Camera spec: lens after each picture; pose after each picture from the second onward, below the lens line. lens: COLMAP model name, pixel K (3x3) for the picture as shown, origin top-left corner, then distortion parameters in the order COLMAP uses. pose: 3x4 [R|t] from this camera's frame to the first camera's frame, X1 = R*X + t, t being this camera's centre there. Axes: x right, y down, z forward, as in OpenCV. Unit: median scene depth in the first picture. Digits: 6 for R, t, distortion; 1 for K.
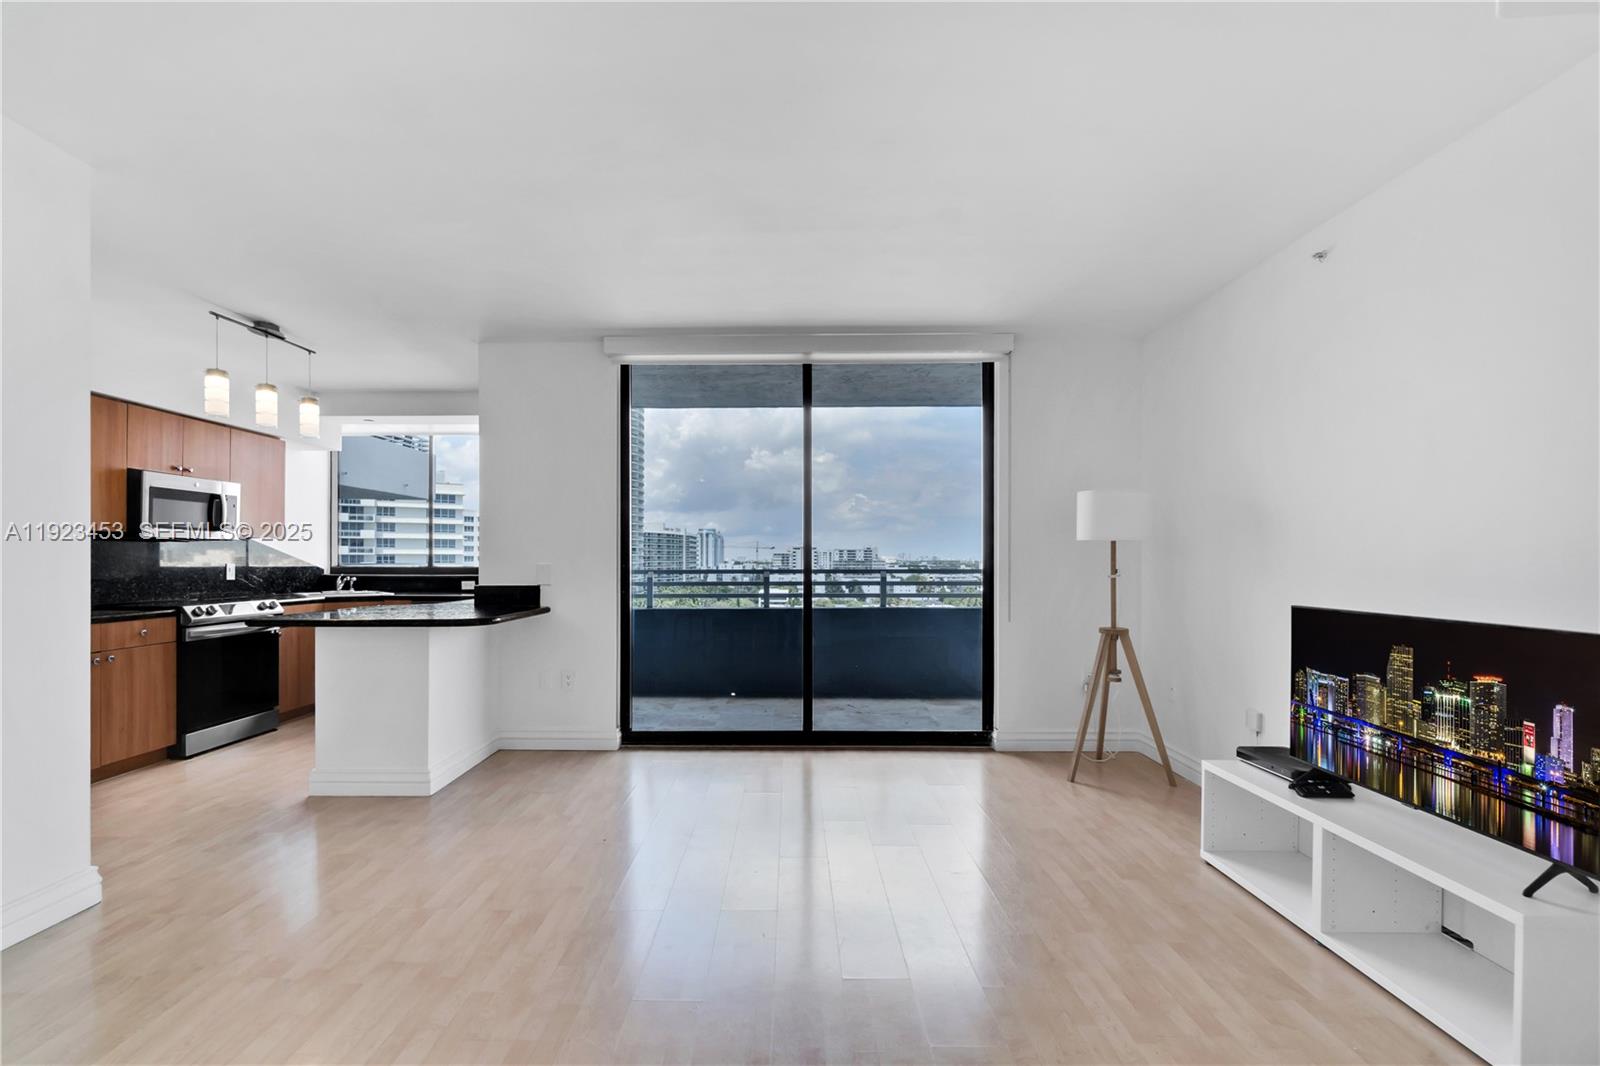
lens RADIAL K [[699.7, 0, 794.9], [0, 699.7, 565.2], [0, 0, 1]] dist [-0.025210, 0.010359]
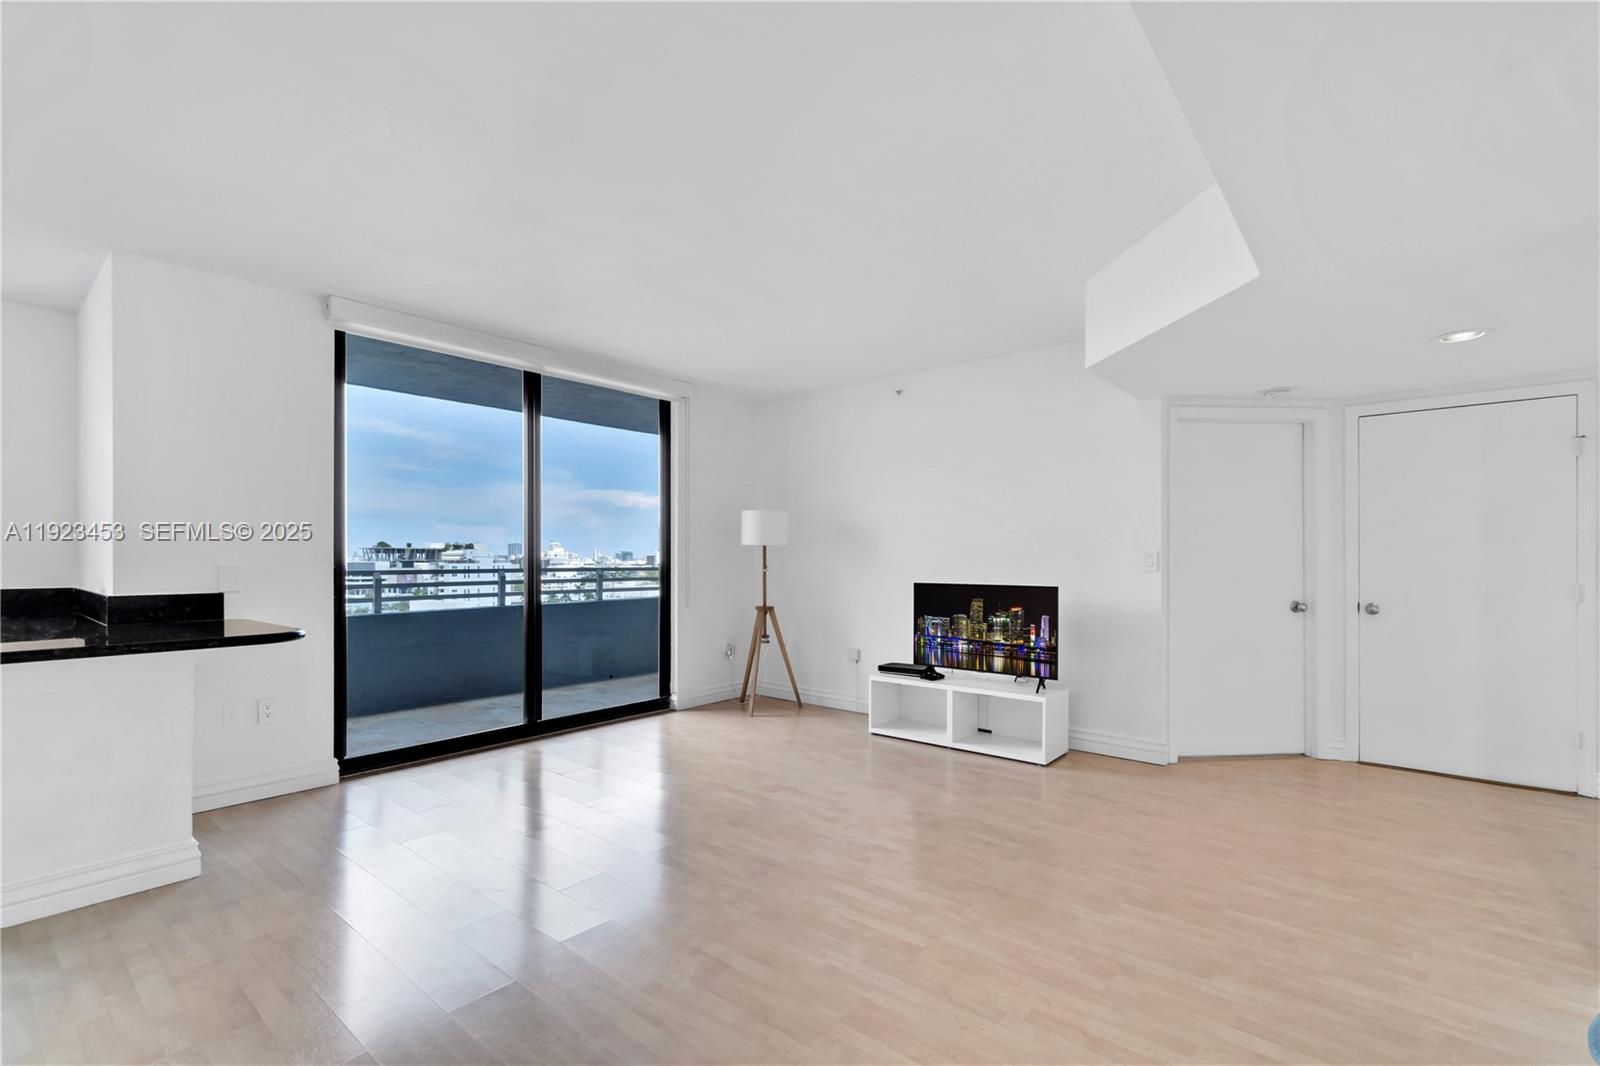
lens RADIAL K [[699.7, 0, 794.9], [0, 699.7, 565.2], [0, 0, 1]] dist [-0.025210, 0.010359]
pose [[0.641688, -0.005318, 0.766947, -0.917114], [0.008617, 0.999963, -0.000277, 0.008741], [-0.766917, 0.006787, 0.641710, 0.048553]]
